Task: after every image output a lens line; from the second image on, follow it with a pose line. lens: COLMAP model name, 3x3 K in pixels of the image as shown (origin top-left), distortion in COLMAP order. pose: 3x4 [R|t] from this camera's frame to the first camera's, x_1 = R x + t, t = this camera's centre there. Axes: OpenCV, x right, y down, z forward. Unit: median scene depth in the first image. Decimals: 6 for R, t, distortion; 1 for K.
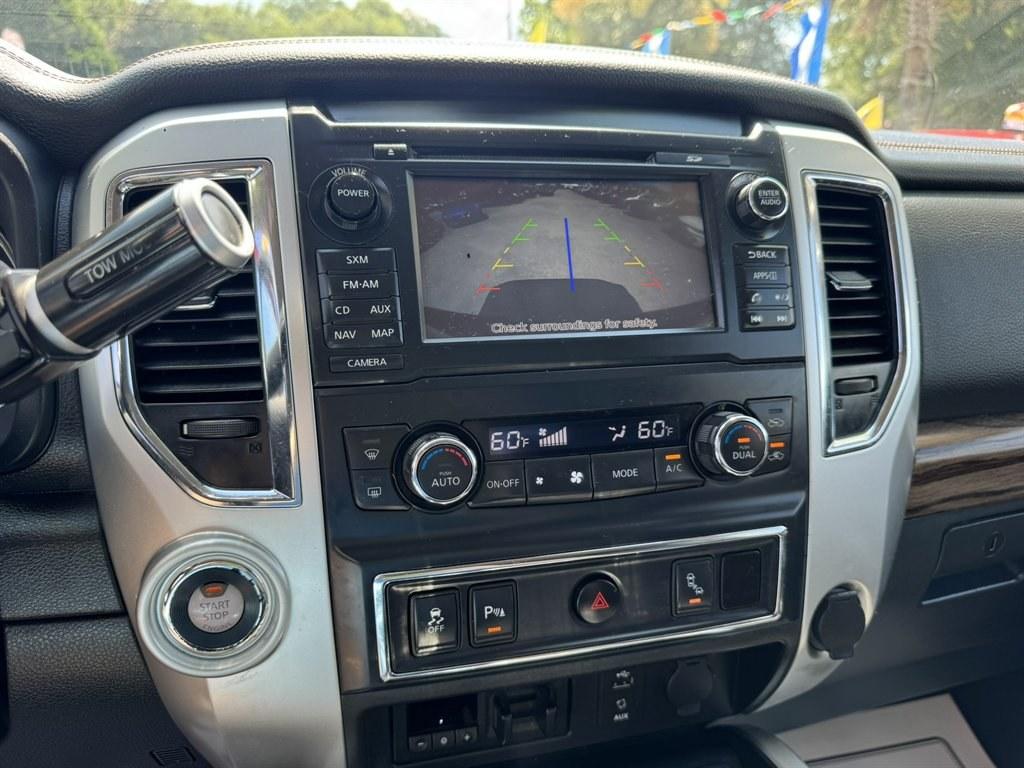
lens RADIAL K [[752.9, 0, 513.2], [0, 752.9, 374.0], [0, 0, 1]] dist [0.035934, -0.041732]
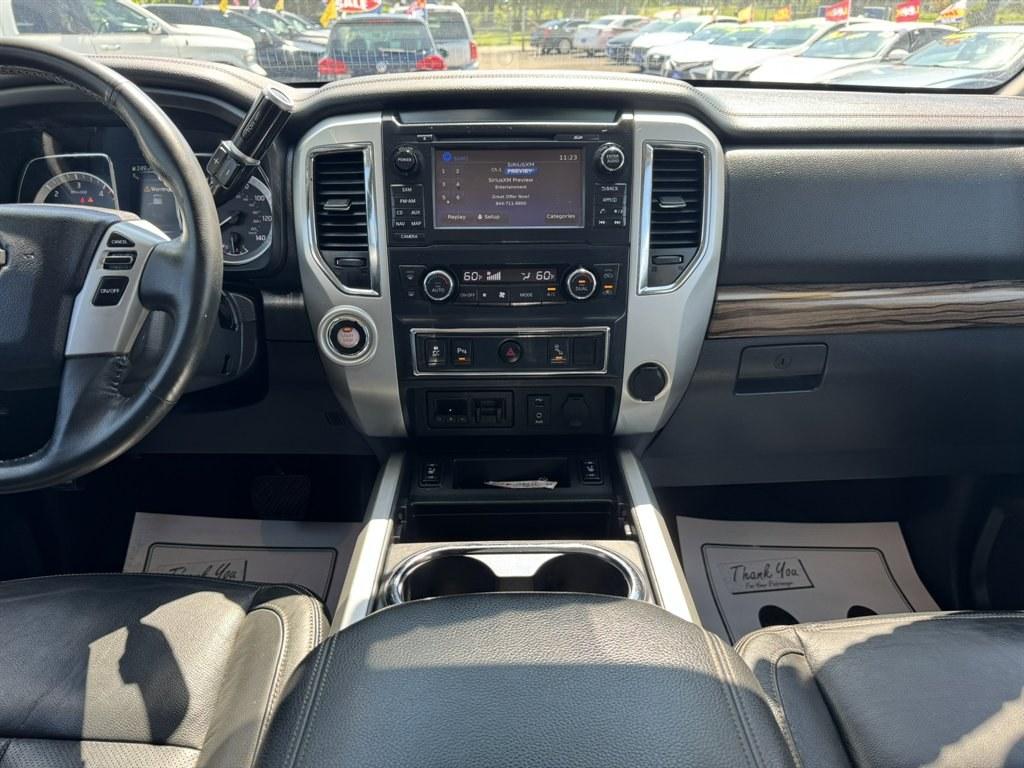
lens RADIAL K [[748.0, 0, 516.7], [0, 748.0, 381.1], [0, 0, 1]] dist [0.028193, -0.048572]
pose [[0.969169, 0.079262, -0.233302, 0.628921], [-0.045052, 0.987890, 0.148472, 0.061791], [0.242244, -0.133384, 0.961003, -1.063620]]
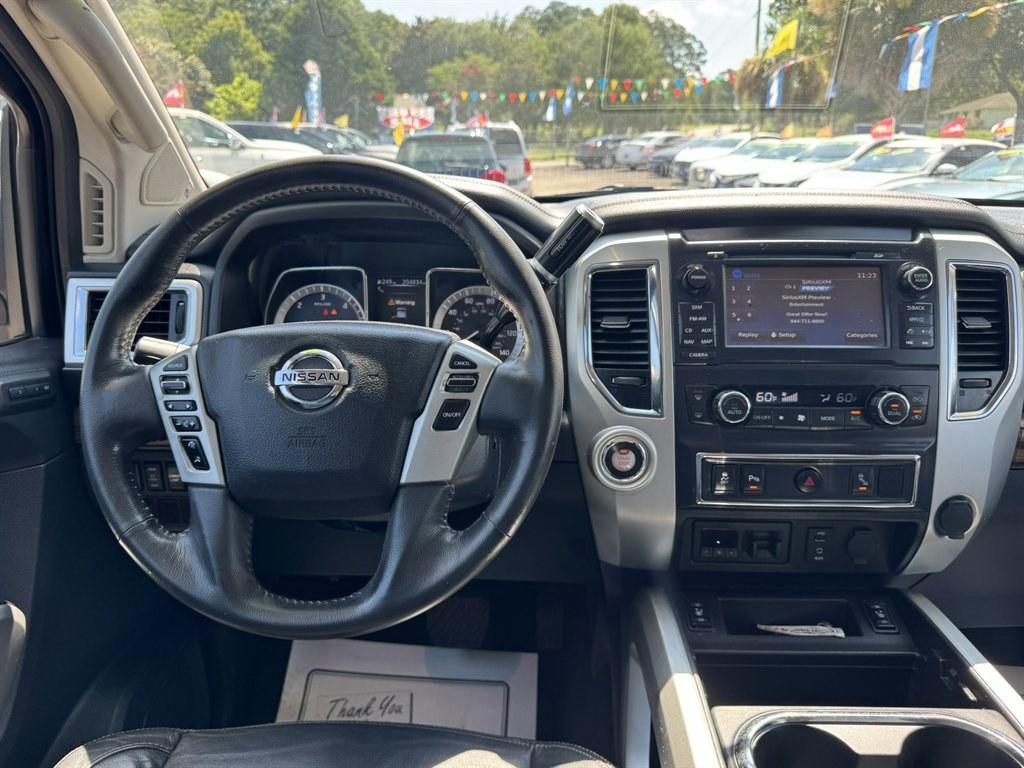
lens RADIAL K [[748.0, 0, 517.0], [0, 748.0, 365.4], [0, 0, 1]] dist [0.028193, -0.048572]
pose [[0.956712, 0.056750, -0.285451, -0.074261], [-0.059557, 0.998224, -0.001153, 0.043984], [0.284879, 0.018104, 0.958393, -1.093719]]
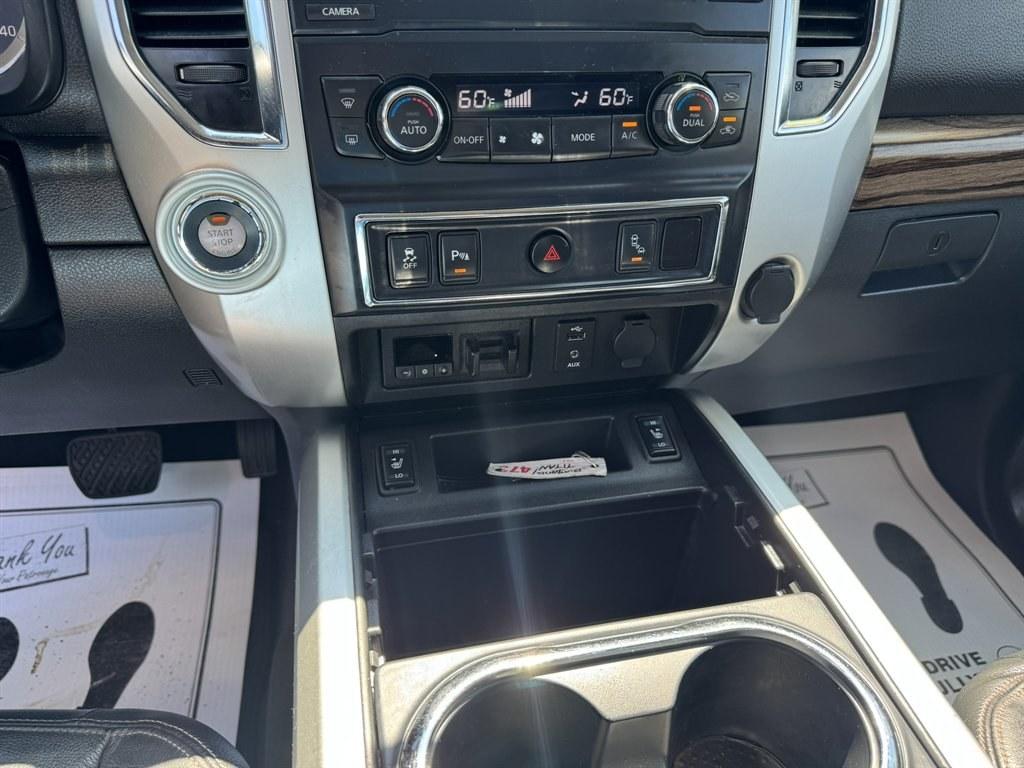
lens RADIAL K [[748.0, 0, 513.3], [0, 748.0, 375.3], [0, 0, 1]] dist [0.028193, -0.048572]
pose [[0.998711, 0.044233, -0.024902, 0.088930], [-0.033948, 0.946751, 0.320173, 0.112092], [0.037738, -0.318915, 0.947032, -0.141536]]
